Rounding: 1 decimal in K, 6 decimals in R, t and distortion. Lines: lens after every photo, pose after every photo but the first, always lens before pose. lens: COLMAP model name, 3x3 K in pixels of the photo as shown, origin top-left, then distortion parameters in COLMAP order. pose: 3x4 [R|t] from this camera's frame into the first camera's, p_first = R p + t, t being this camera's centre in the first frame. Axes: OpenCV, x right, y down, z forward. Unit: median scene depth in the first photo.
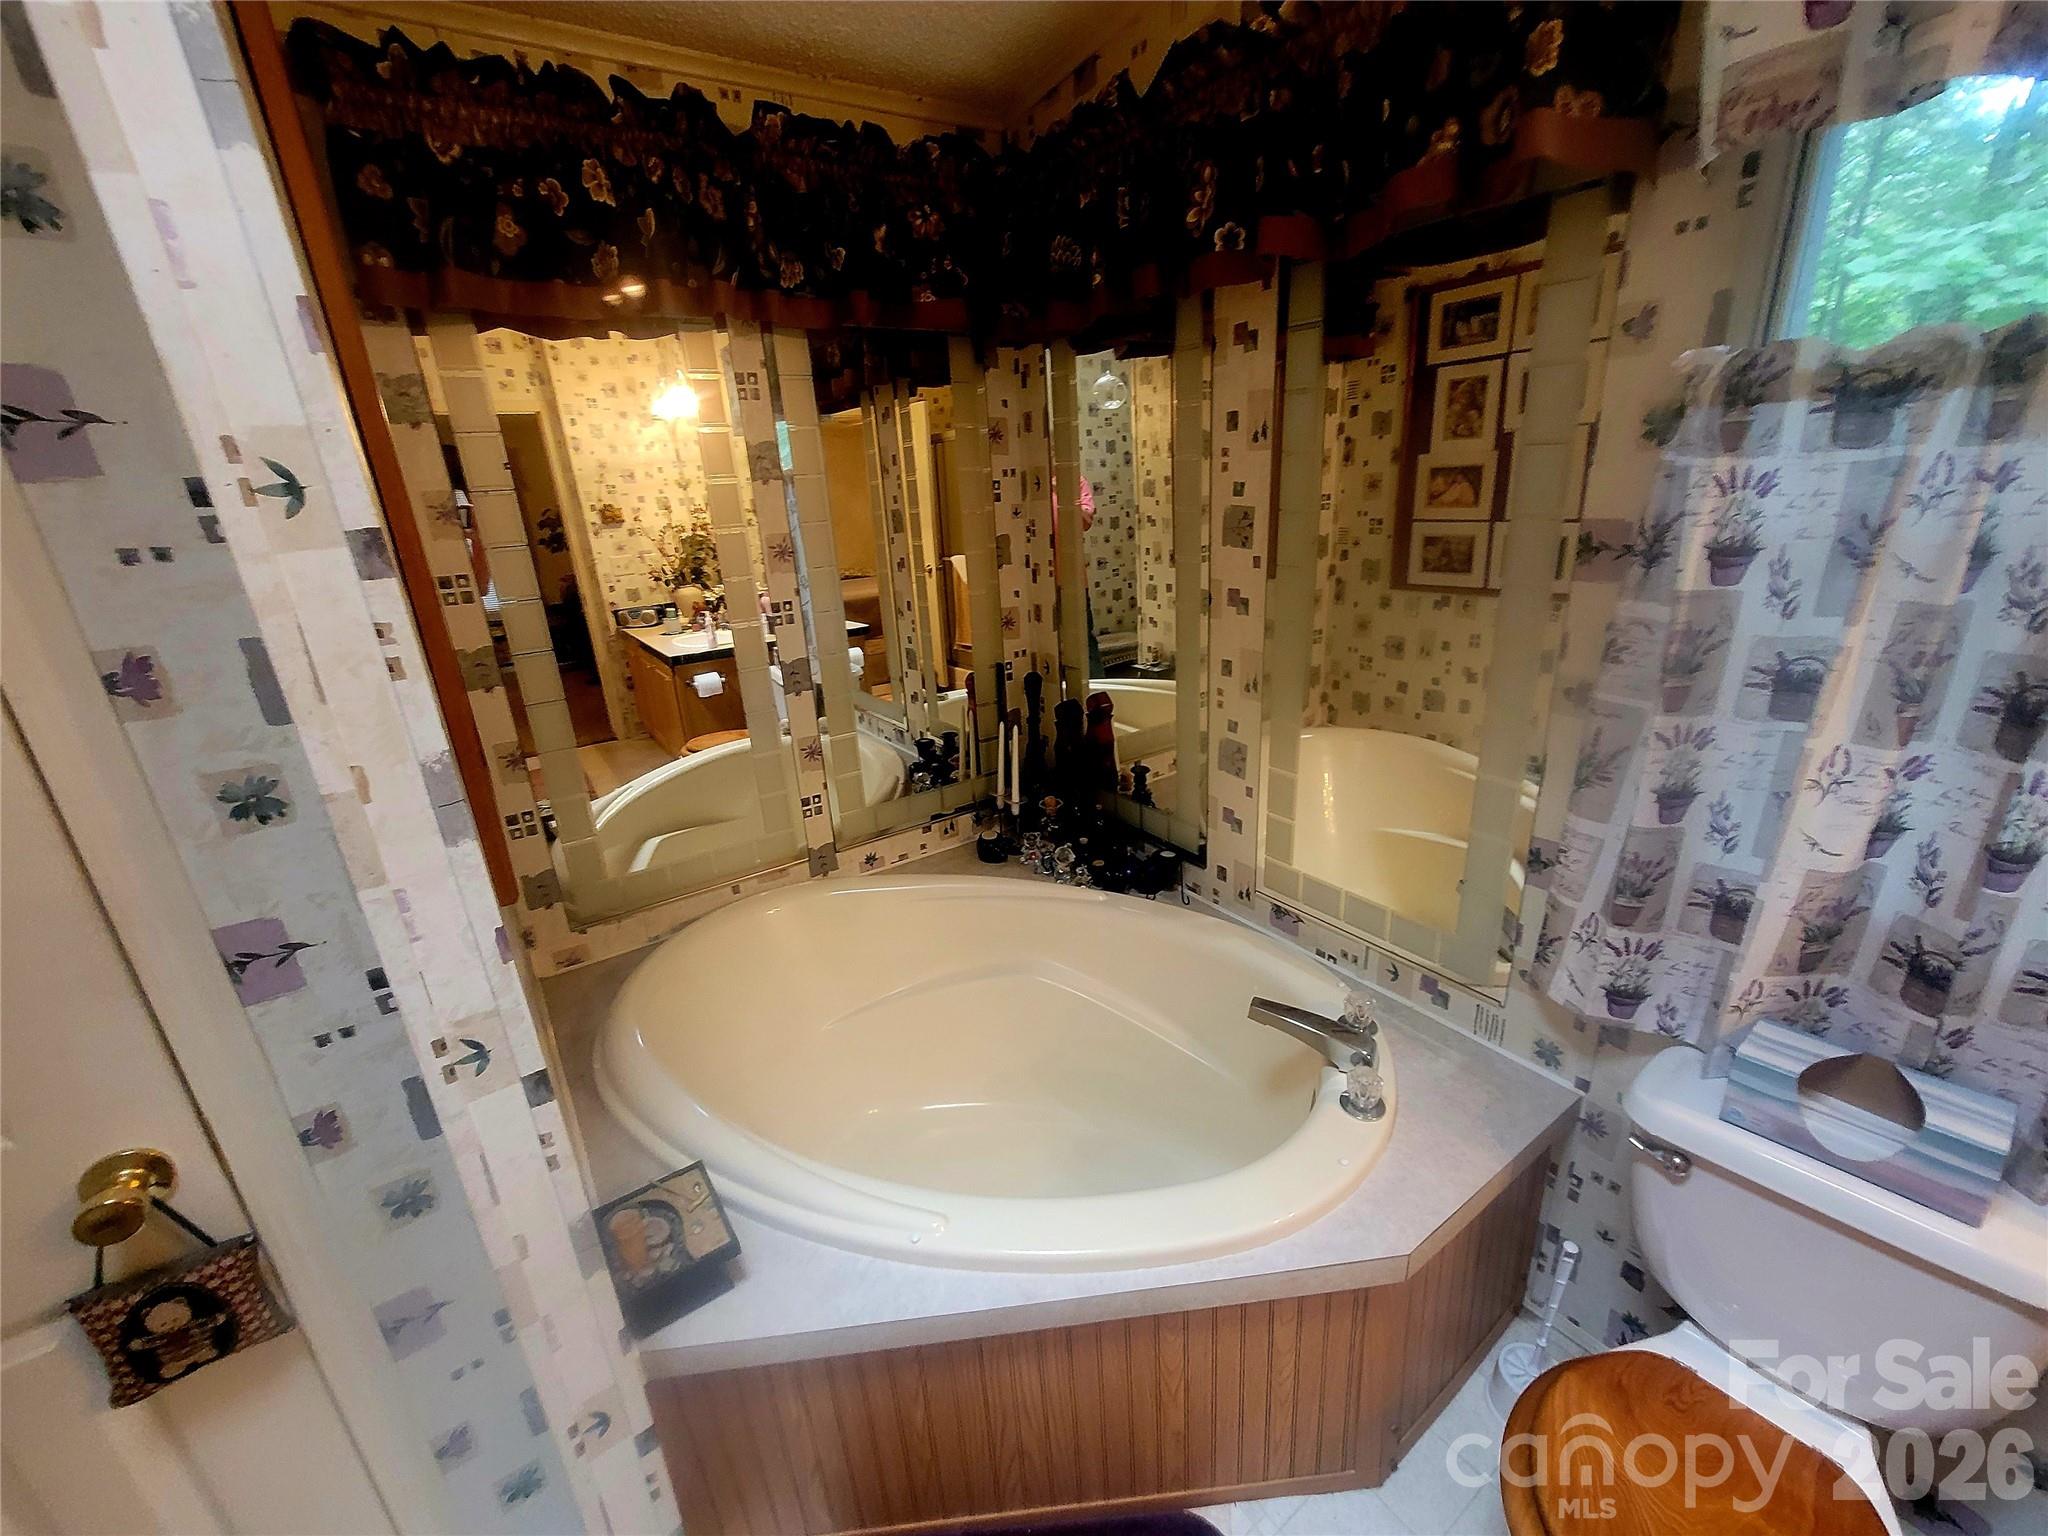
lens RADIAL K [[838.4, 0, 1023.7], [0, 838.4, 765.7], [0, 0, 1]] dist [-0.009384, 0.002266]
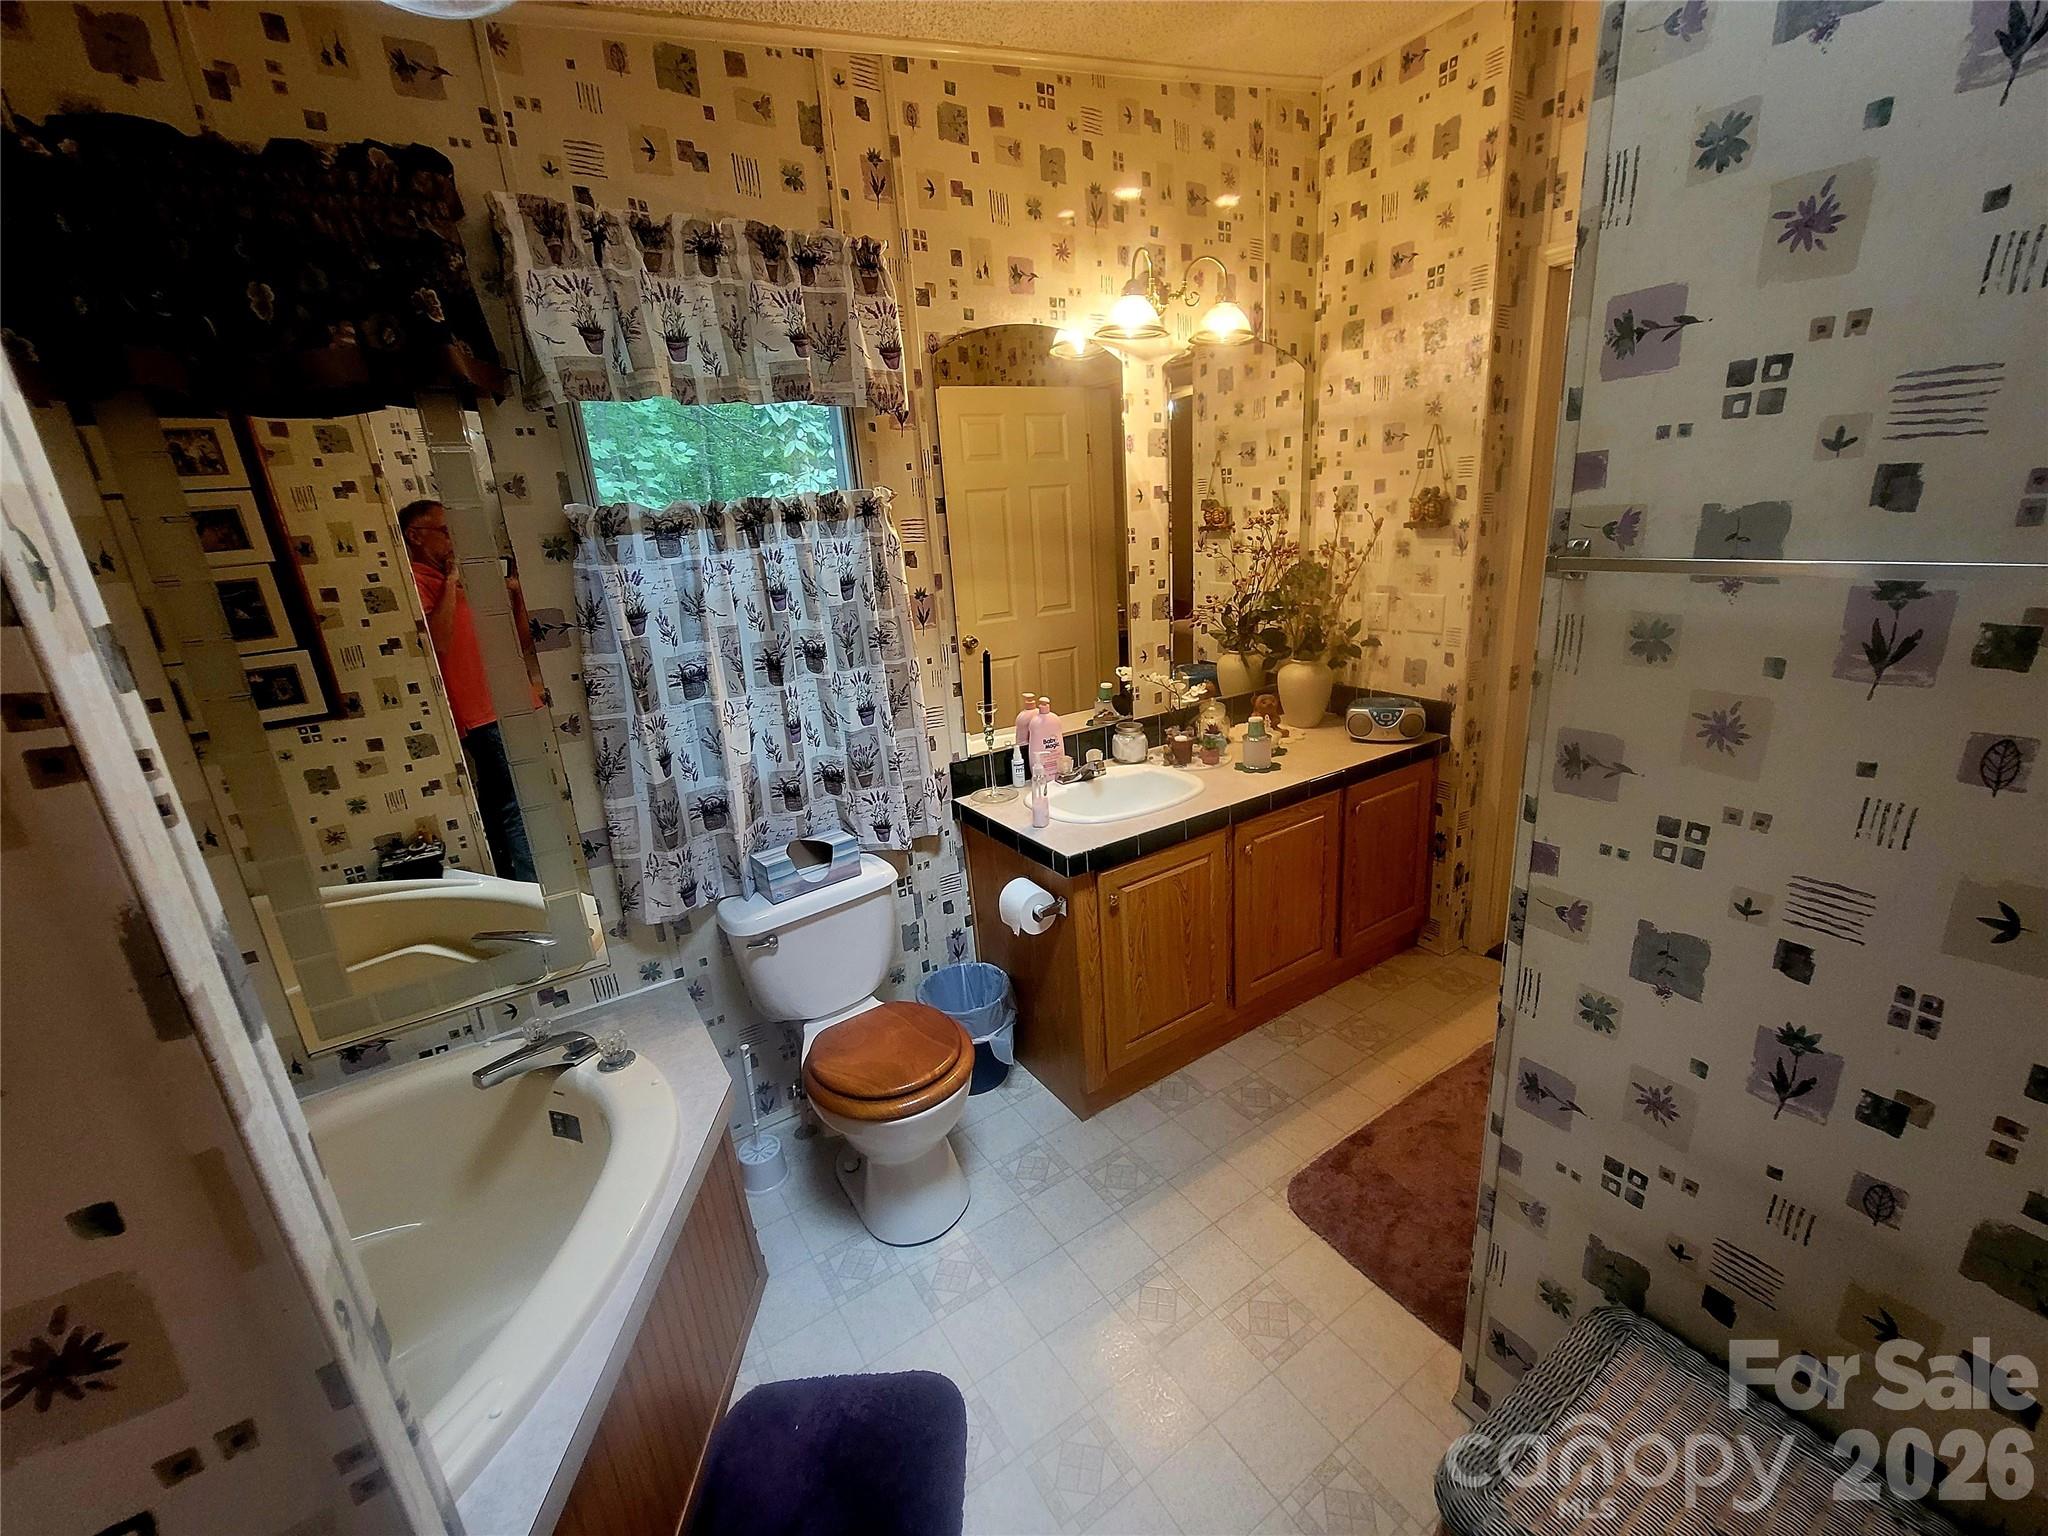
lens RADIAL K [[838.4, 0, 1022.3], [0, 838.4, 776.3], [0, 0, 1]] dist [-0.009384, 0.002266]
pose [[0.048712, -0.246749, 0.967854, -0.757201], [0.398263, 0.893439, 0.207733, 0.002701], [-0.915977, 0.375342, 0.141792, 0.110237]]
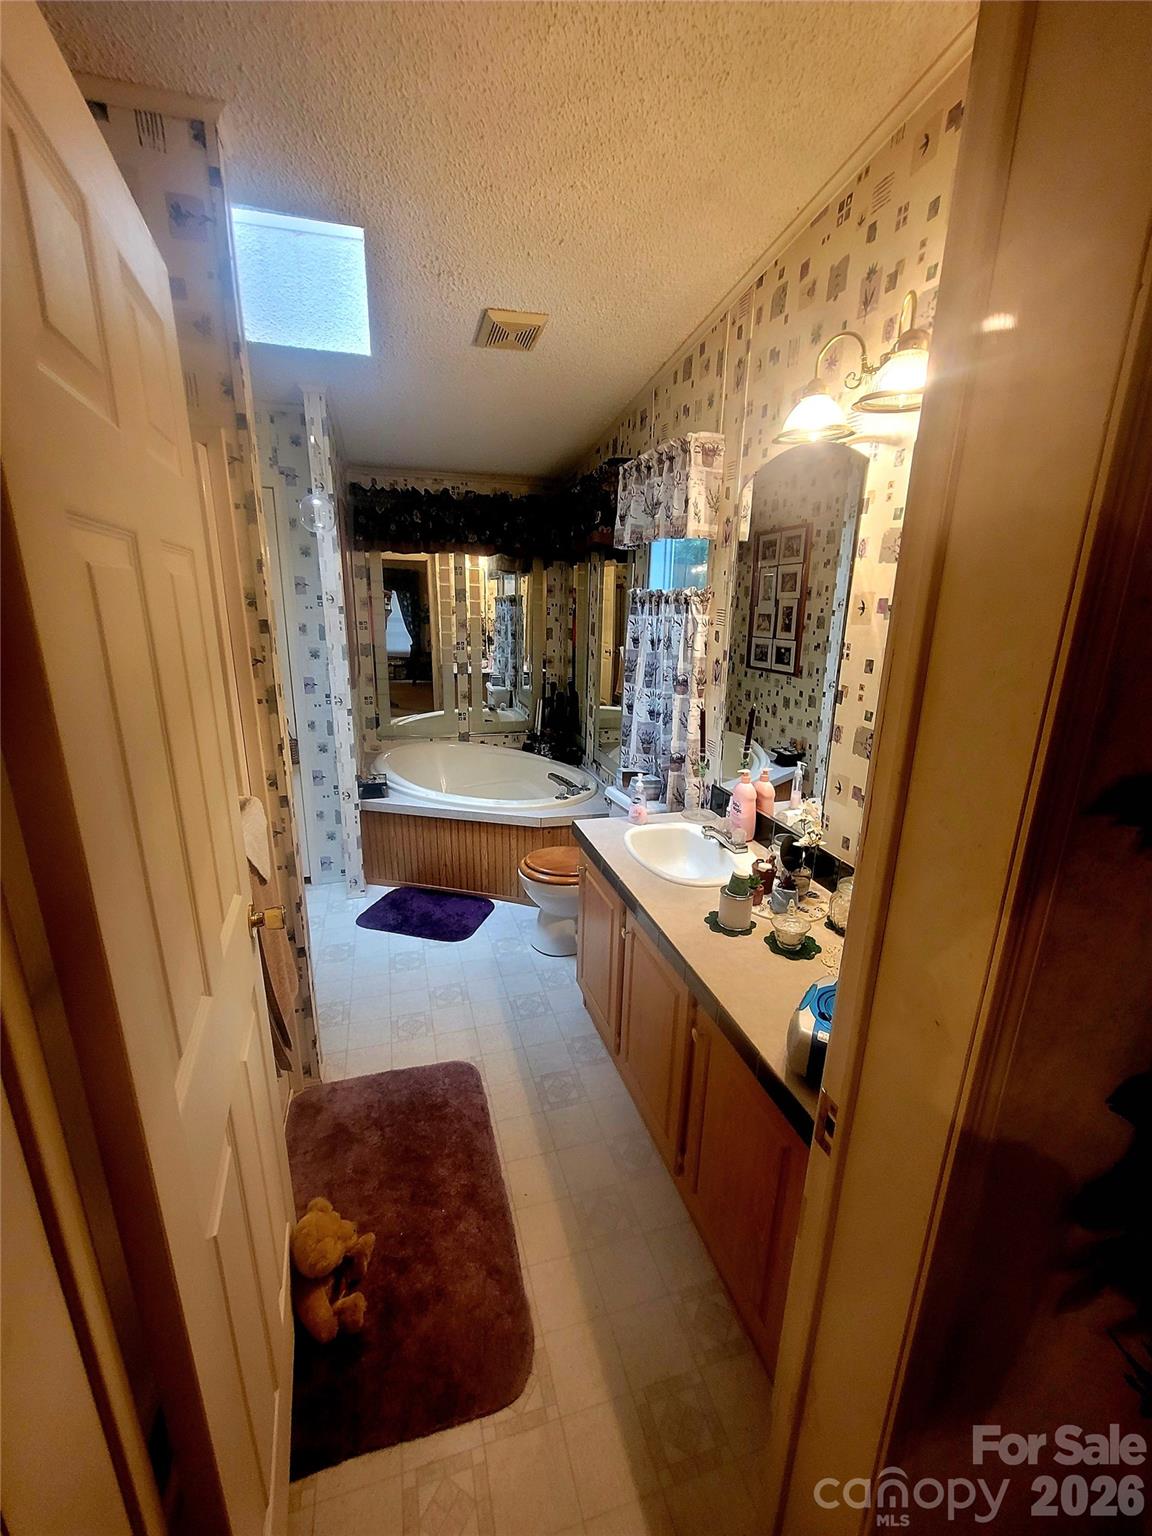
lens RADIAL K [[628.8, 0, 568.3], [0, 628.8, 768.5], [0, 0, 1]] dist [-0.009384, 0.002266]
pose [[0.943464, 0.138839, -0.300996, 1.270306], [-0.156321, 0.987098, -0.034672, 0.403525], [0.292299, 0.079764, 0.952995, -1.528784]]
